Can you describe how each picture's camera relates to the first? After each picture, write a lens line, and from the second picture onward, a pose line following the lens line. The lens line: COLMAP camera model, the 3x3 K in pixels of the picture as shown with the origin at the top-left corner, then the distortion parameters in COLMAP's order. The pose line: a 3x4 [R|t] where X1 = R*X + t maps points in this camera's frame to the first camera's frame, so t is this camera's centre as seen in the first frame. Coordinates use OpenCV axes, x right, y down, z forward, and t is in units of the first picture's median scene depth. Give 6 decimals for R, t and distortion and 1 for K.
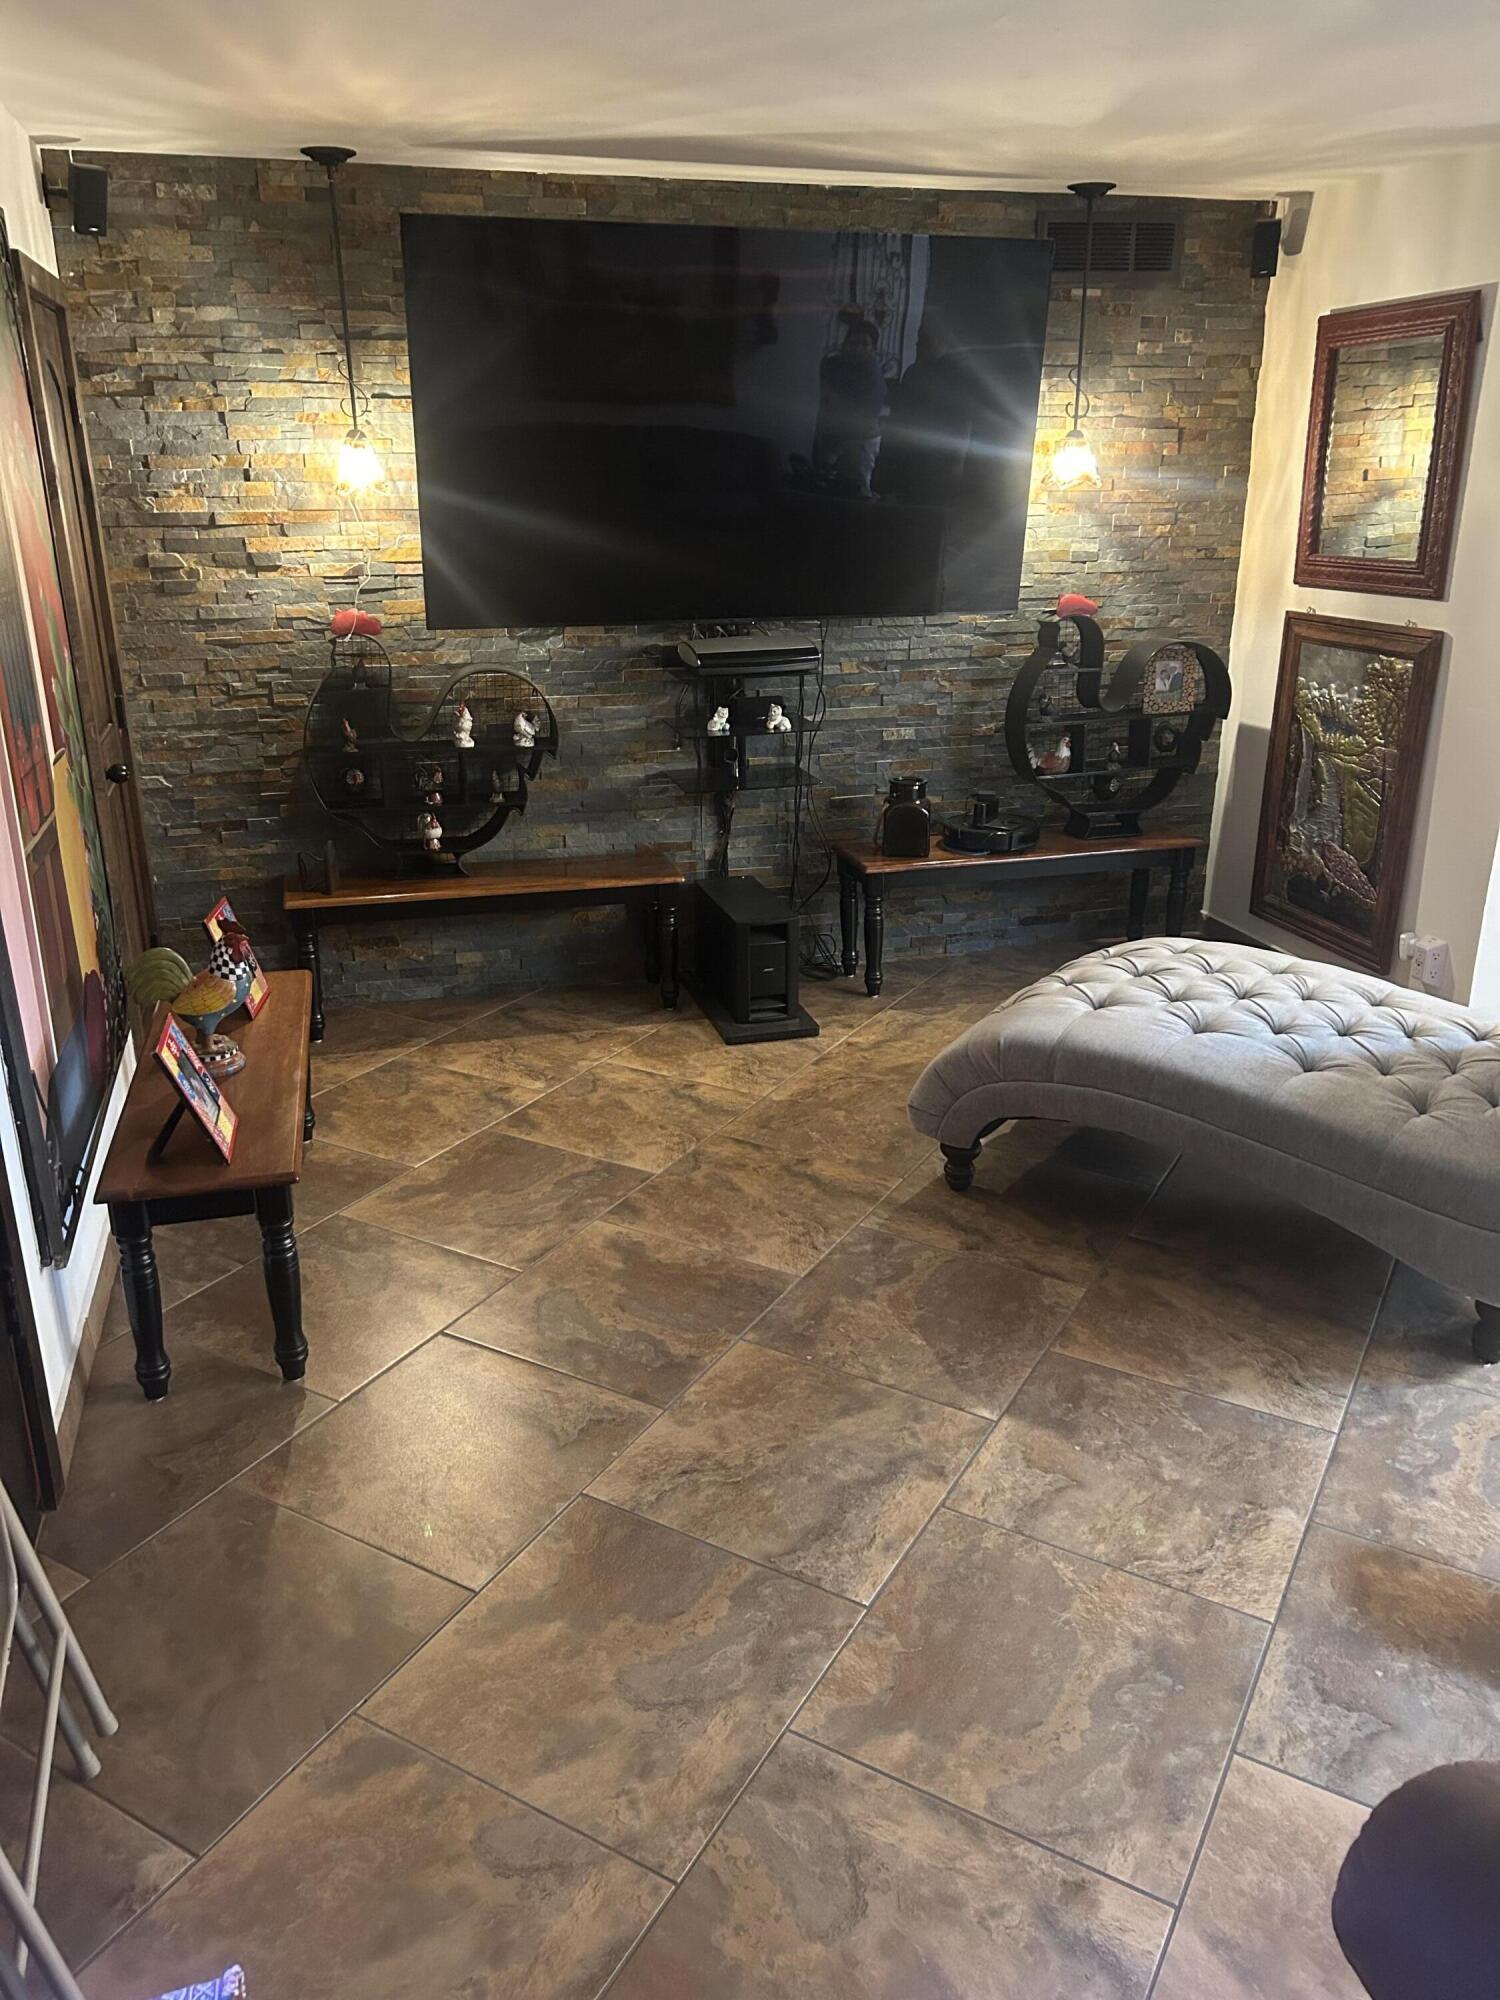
lens RADIAL K [[1512.9, 0, 745.2], [0, 1512.9, 1004.2], [0, 0, 1]] dist [0.041077, -0.049306]
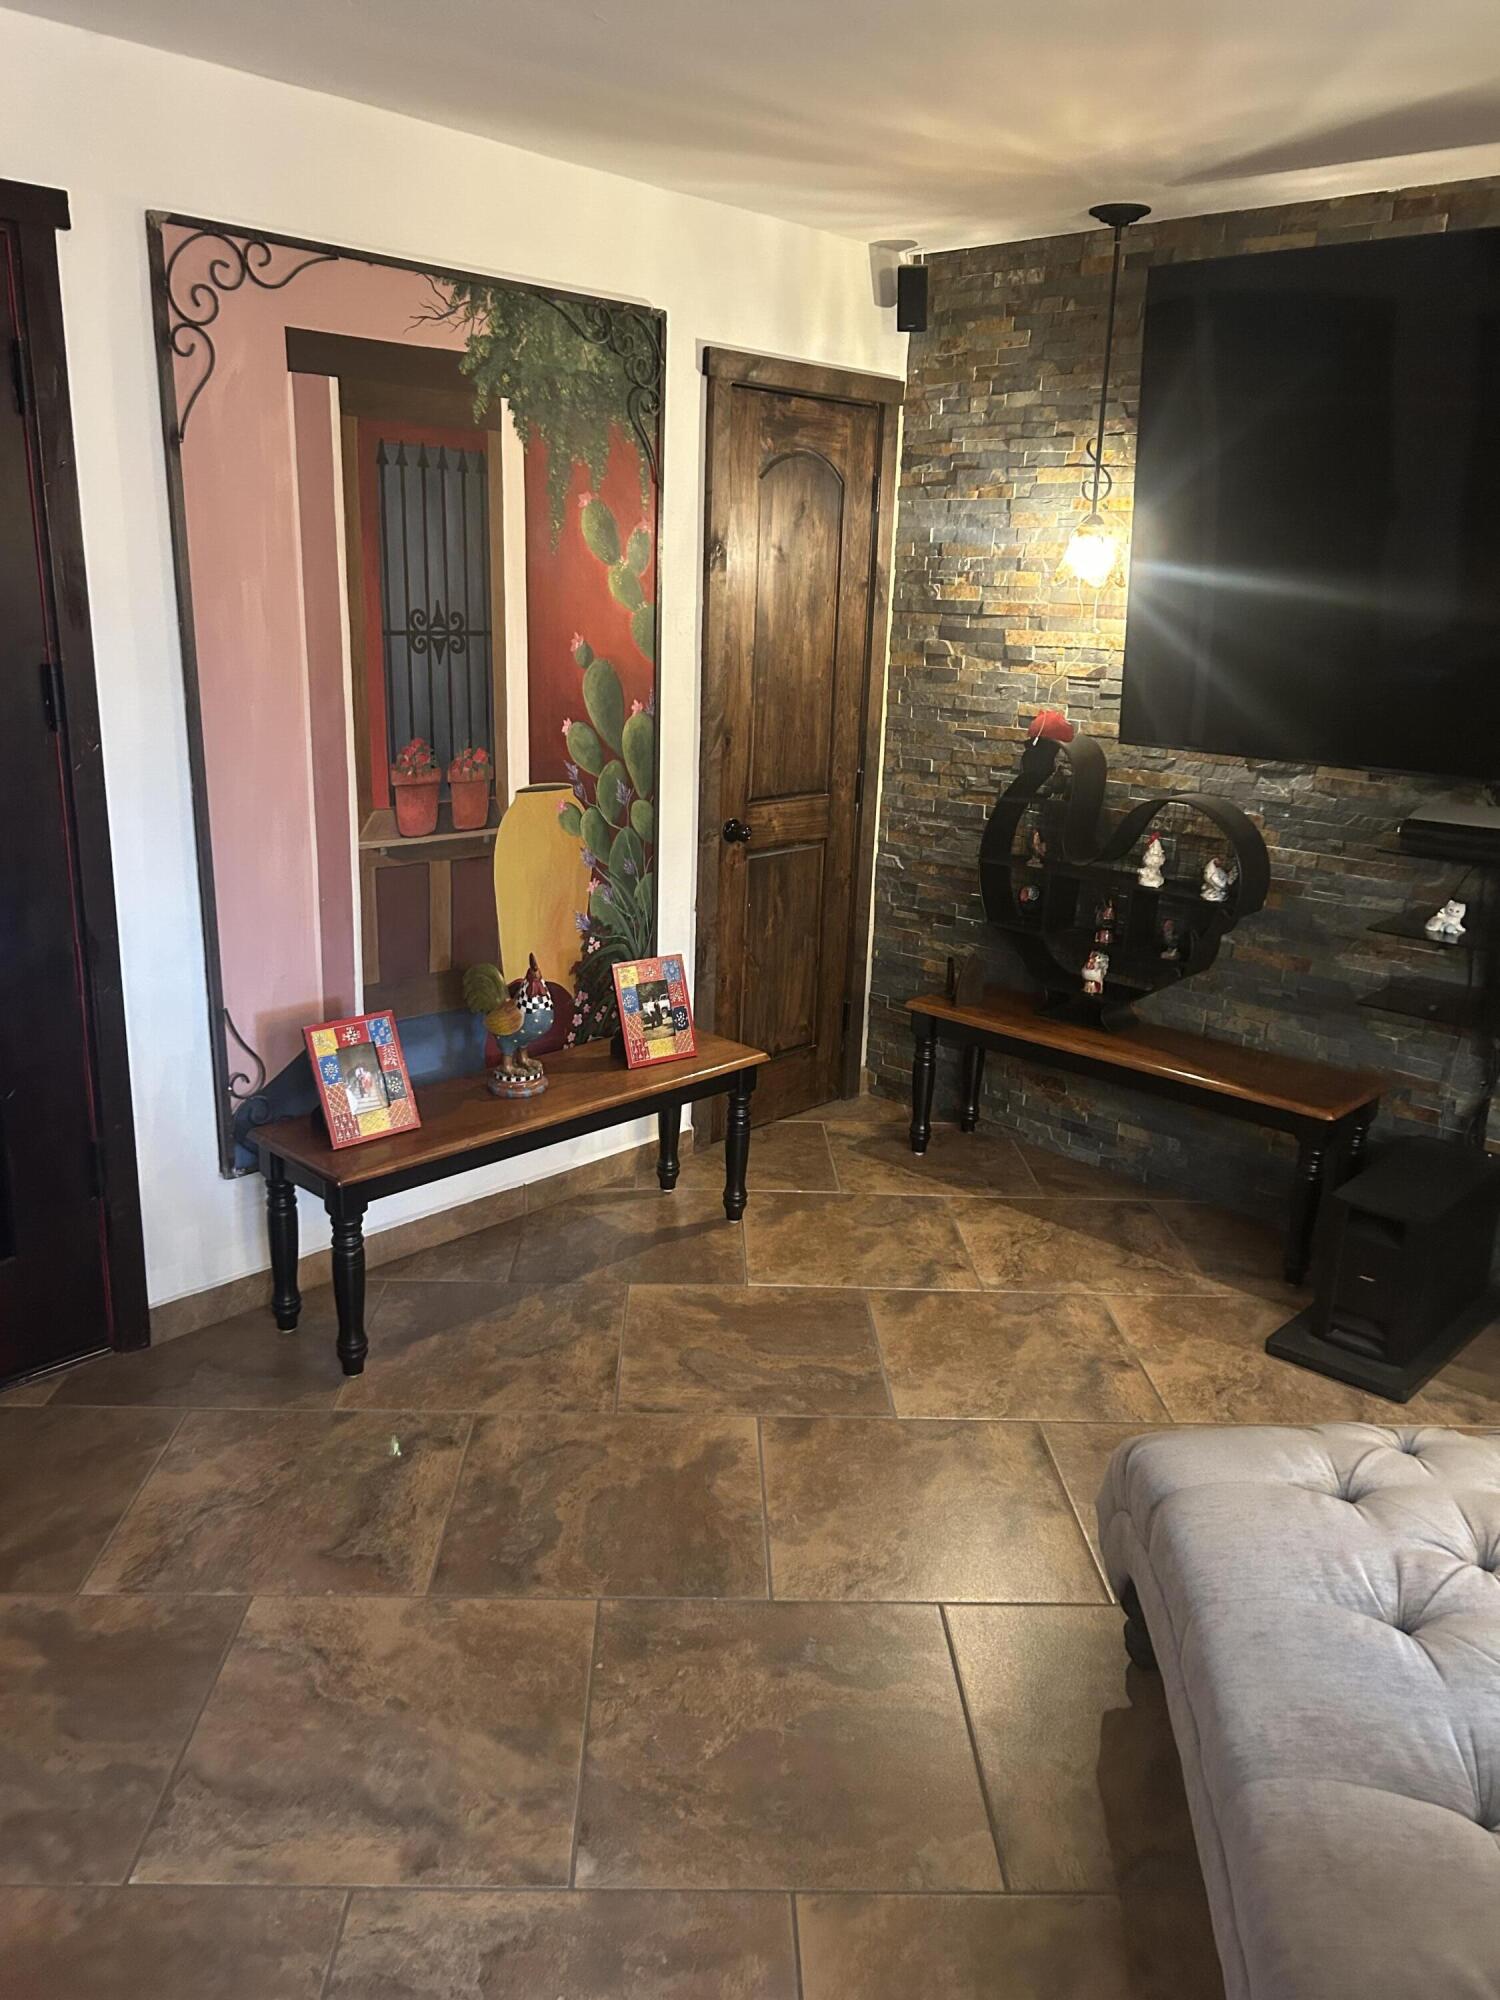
lens RADIAL K [[1512.9, 0, 742.7], [0, 1512.9, 1009.1], [0, 0, 1]] dist [0.041077, -0.049306]
pose [[0.516691, 0.253490, -0.817786, 0.418910], [-0.321936, 0.942590, 0.088770, -0.112279], [0.793340, 0.217408, 0.568635, 0.375972]]
